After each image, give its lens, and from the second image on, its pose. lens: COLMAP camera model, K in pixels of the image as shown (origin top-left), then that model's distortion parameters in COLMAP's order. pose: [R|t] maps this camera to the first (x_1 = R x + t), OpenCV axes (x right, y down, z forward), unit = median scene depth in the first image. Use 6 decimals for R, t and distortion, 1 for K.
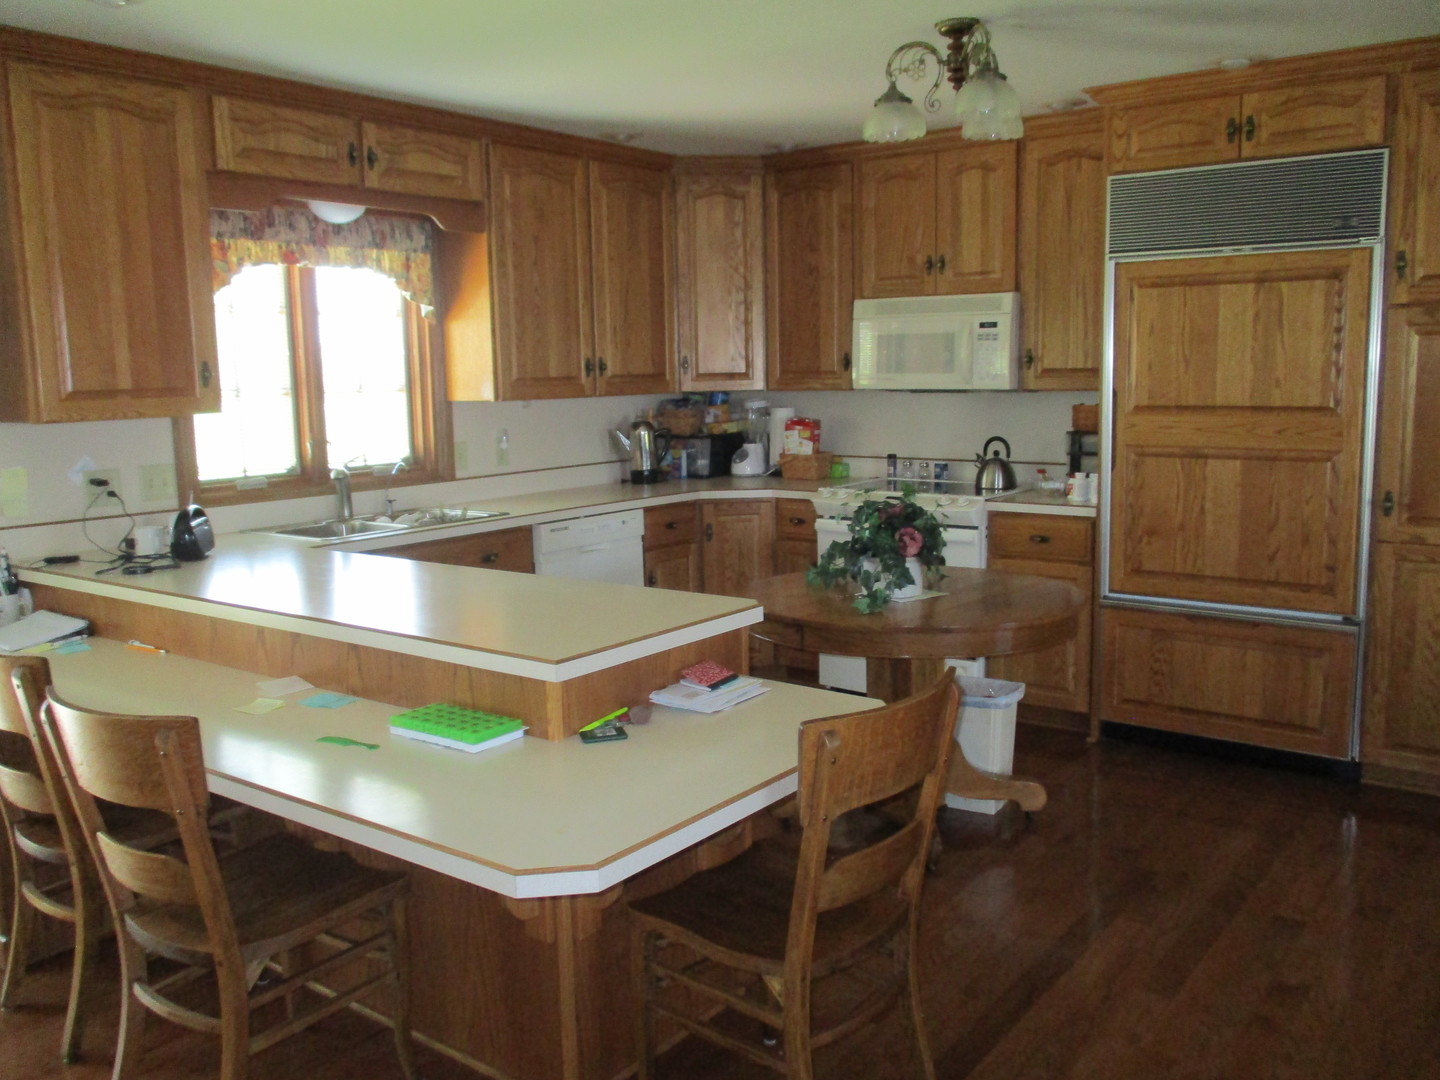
lens RADIAL K [[1205.7, 0, 723.9], [0, 1205.7, 529.2], [0, 0, 1]] dist [-0.025656, 0.011849]
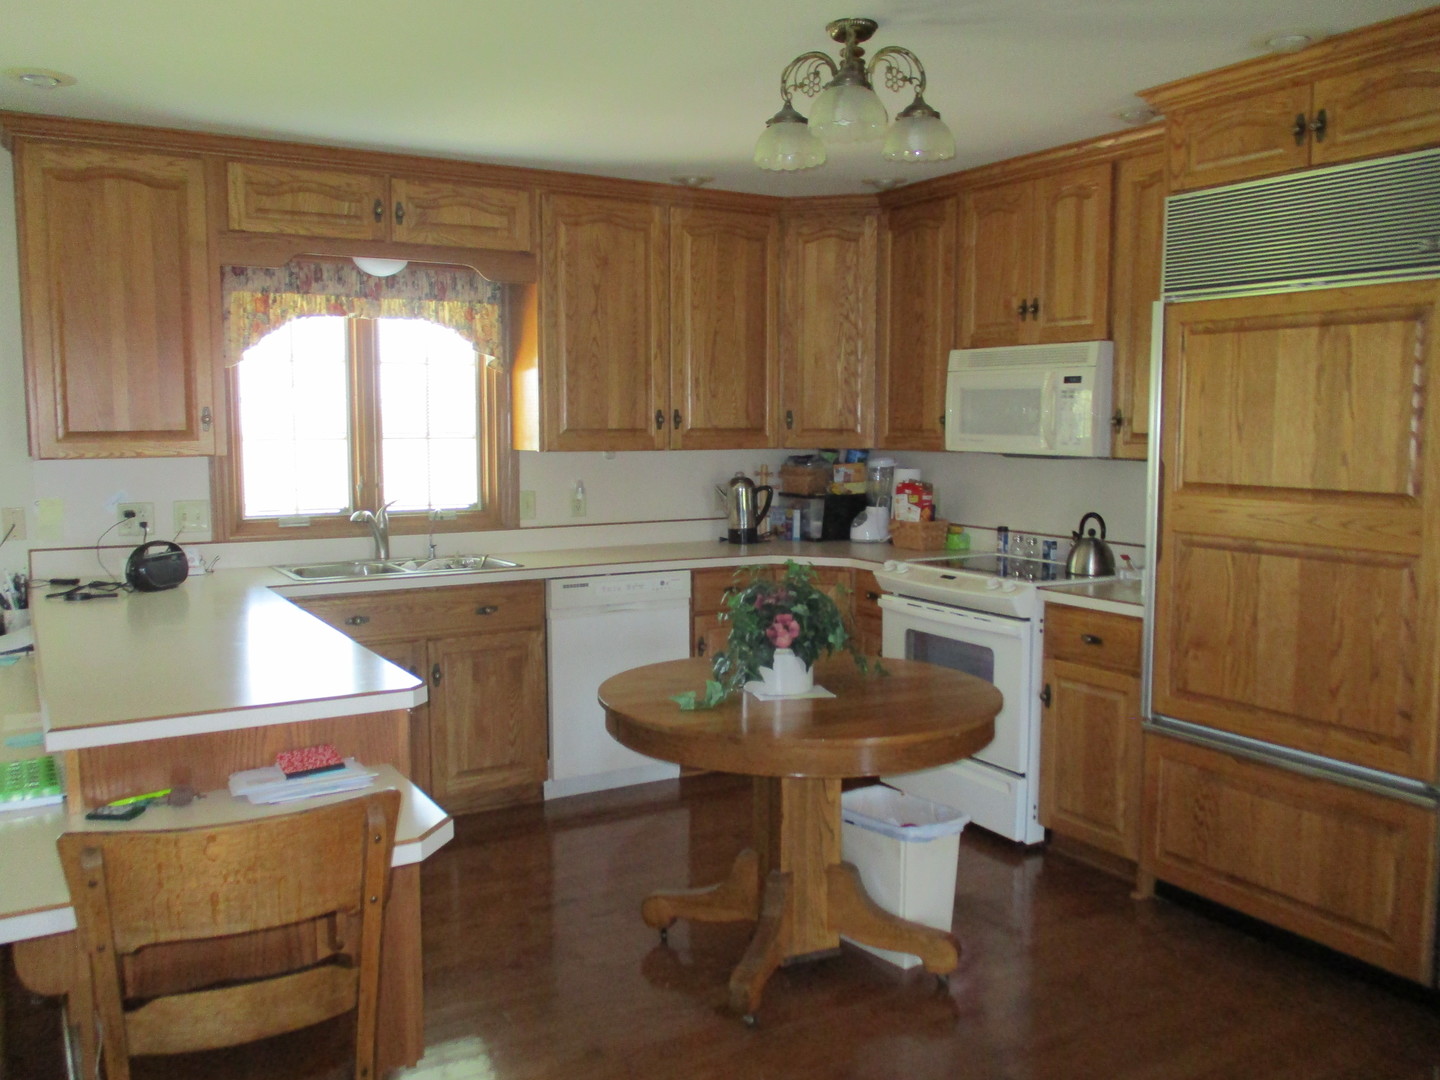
lens RADIAL K [[1205.7, 0, 723.9], [0, 1205.7, 529.2], [0, 0, 1]] dist [-0.025656, 0.011849]
pose [[0.927785, 0.054532, -0.369109, 0.349590], [-0.069711, 0.997177, -0.027901, -0.028150], [0.366545, 0.051617, 0.928967, 0.152497]]
